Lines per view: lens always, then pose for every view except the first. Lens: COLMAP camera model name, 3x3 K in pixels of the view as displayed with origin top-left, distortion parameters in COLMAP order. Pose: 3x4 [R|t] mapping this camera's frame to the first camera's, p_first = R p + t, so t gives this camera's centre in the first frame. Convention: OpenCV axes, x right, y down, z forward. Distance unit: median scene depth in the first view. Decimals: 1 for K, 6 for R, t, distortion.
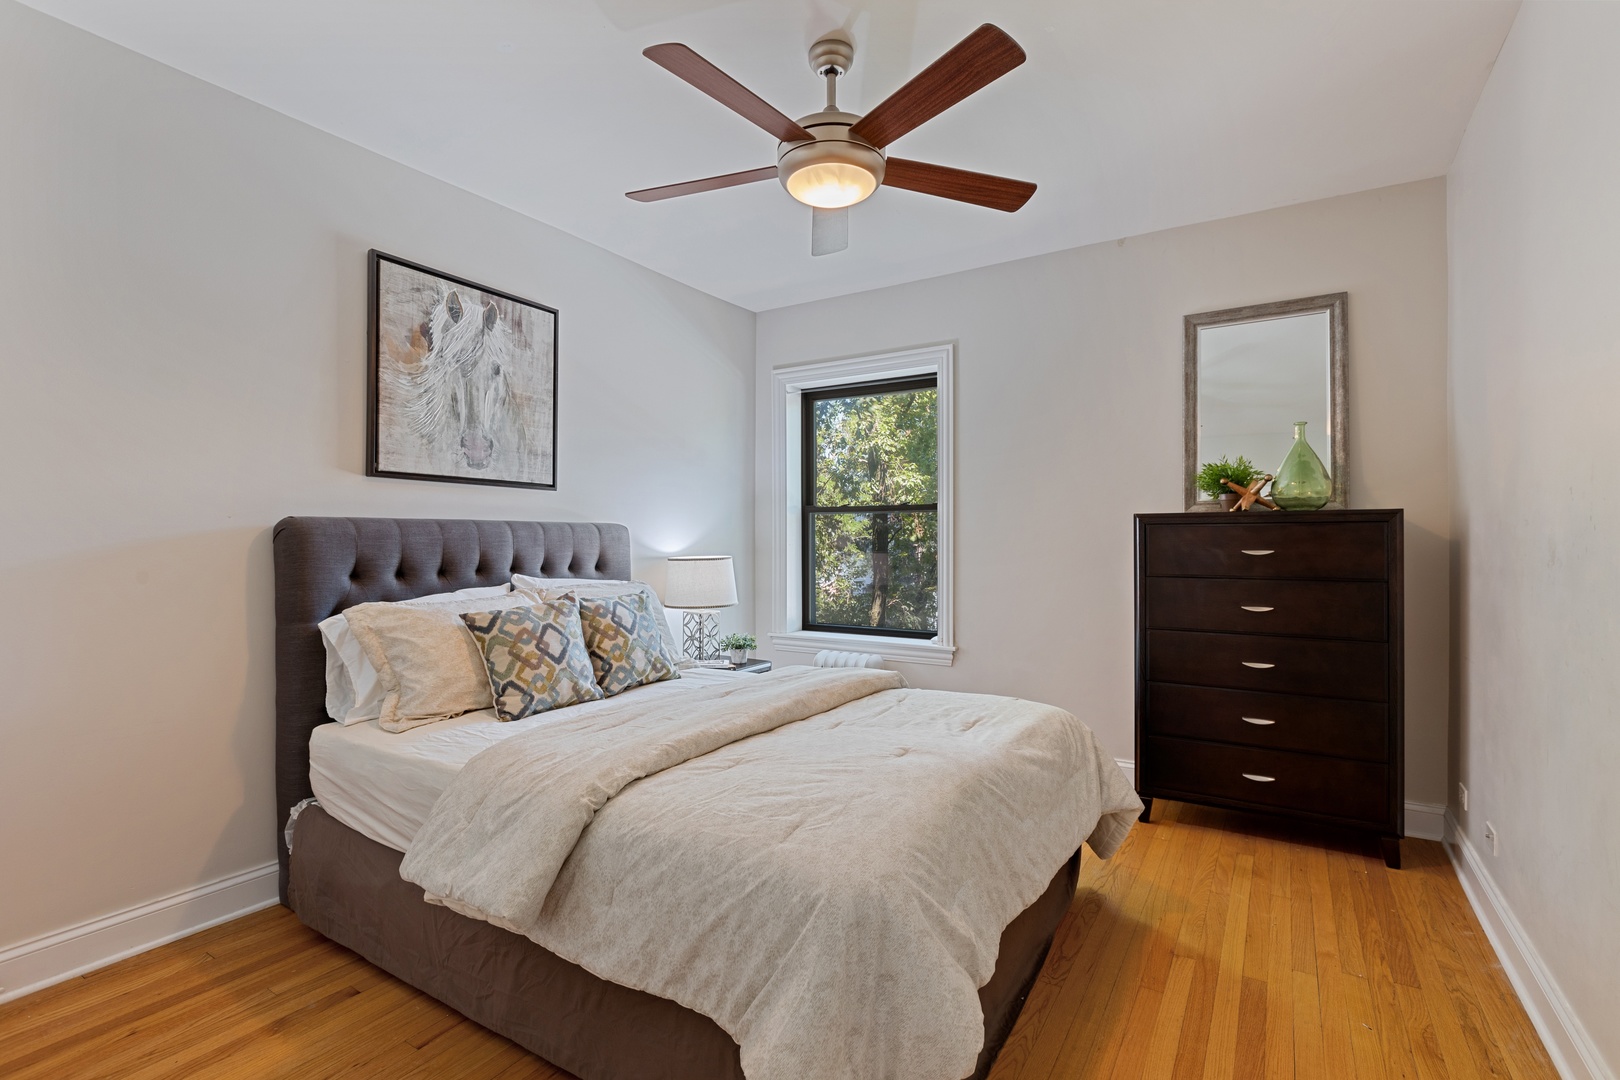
lens RADIAL K [[750.1, 0, 806.5], [0, 750.1, 540.0], [0, 0, 1]] dist [-0.010646, 0.000074]
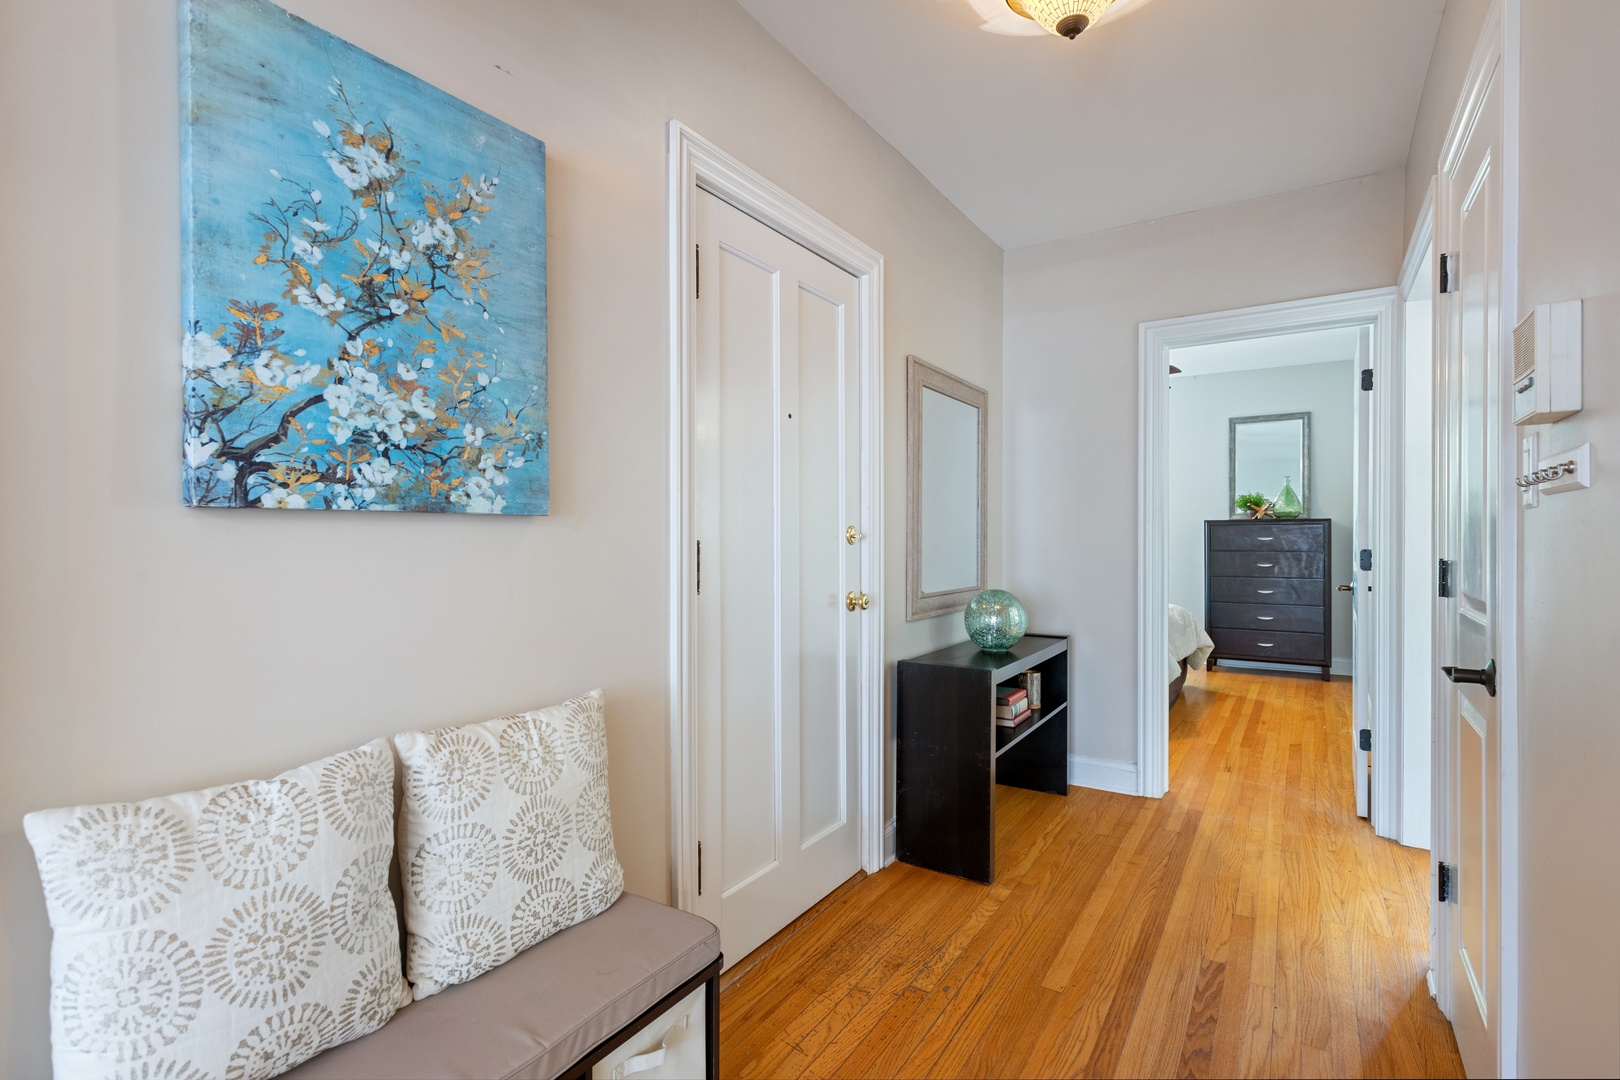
lens RADIAL K [[750.1, 0, 806.7], [0, 750.1, 540.8], [0, 0, 1]] dist [-0.010646, 0.000074]
pose [[0.999541, -0.003527, -0.030105, -0.799801], [0.003782, 0.999957, 0.008424, -0.000763], [0.030074, -0.008534, 0.999511, -1.463688]]
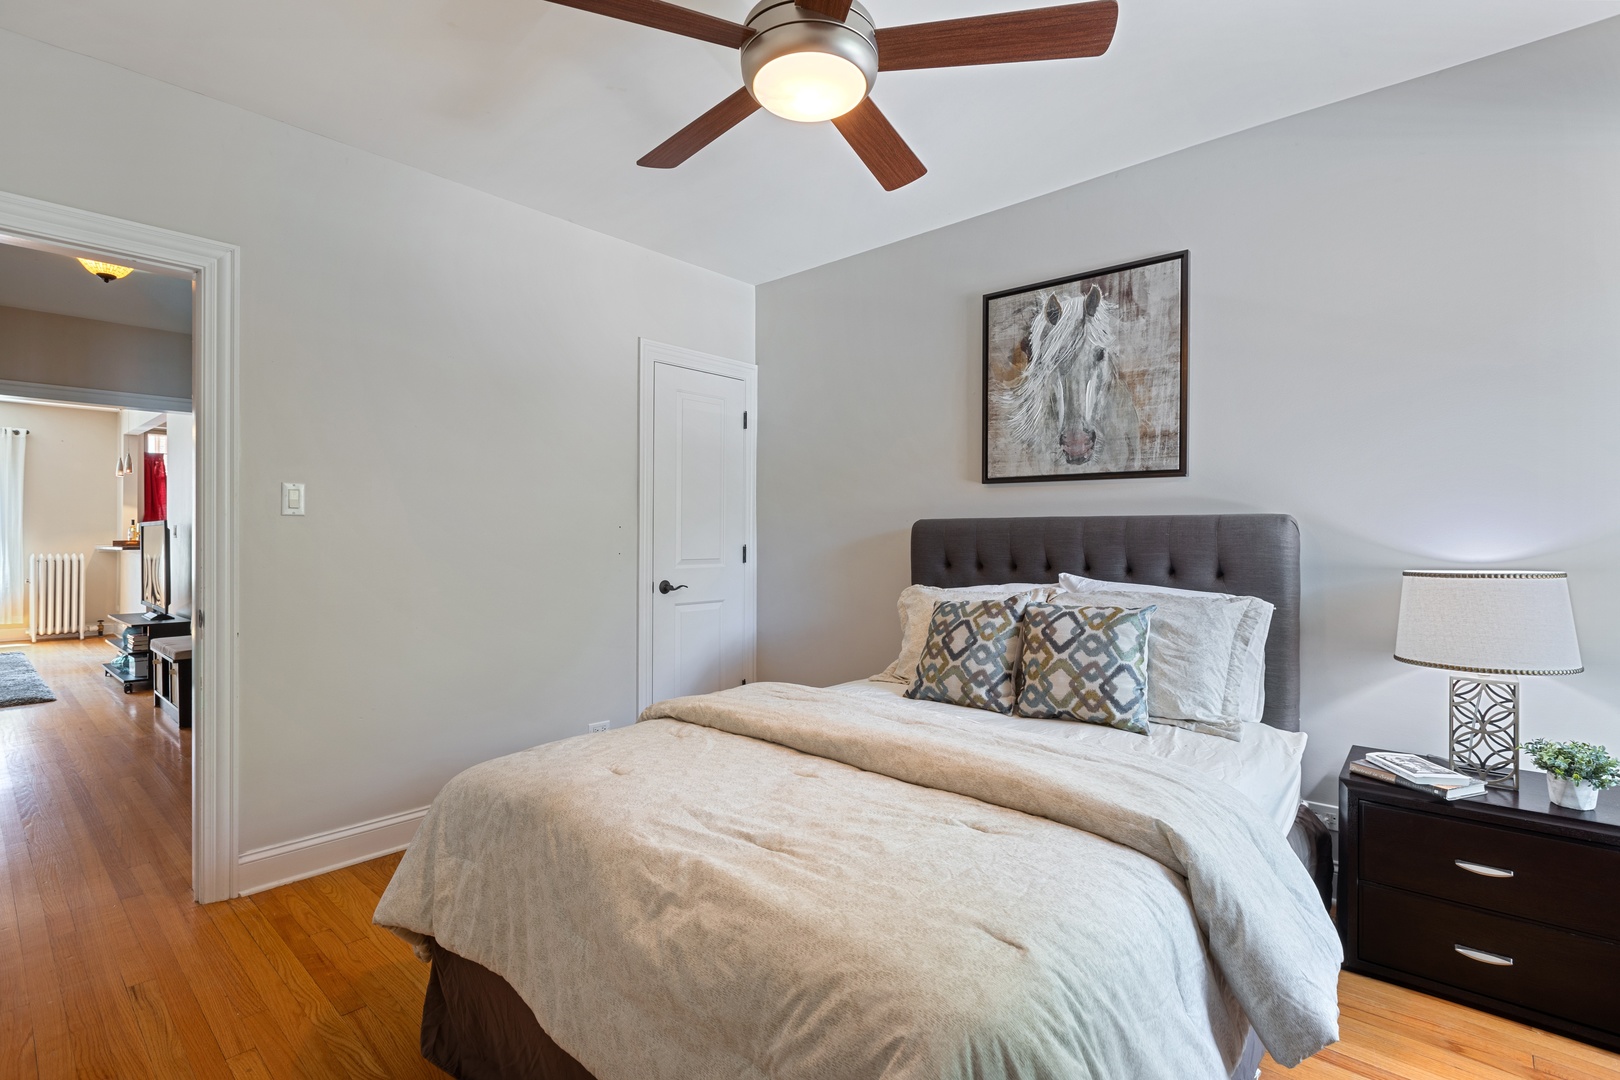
lens RADIAL K [[750.1, 0, 806.2], [0, 750.1, 536.4], [0, 0, 1]] dist [-0.010646, 0.000074]
pose [[-0.165075, -0.000782, -0.986281, 0.574188], [-0.004810, 0.999988, 0.000012, 0.000589], [0.986269, 0.004746, -0.165076, 0.804247]]
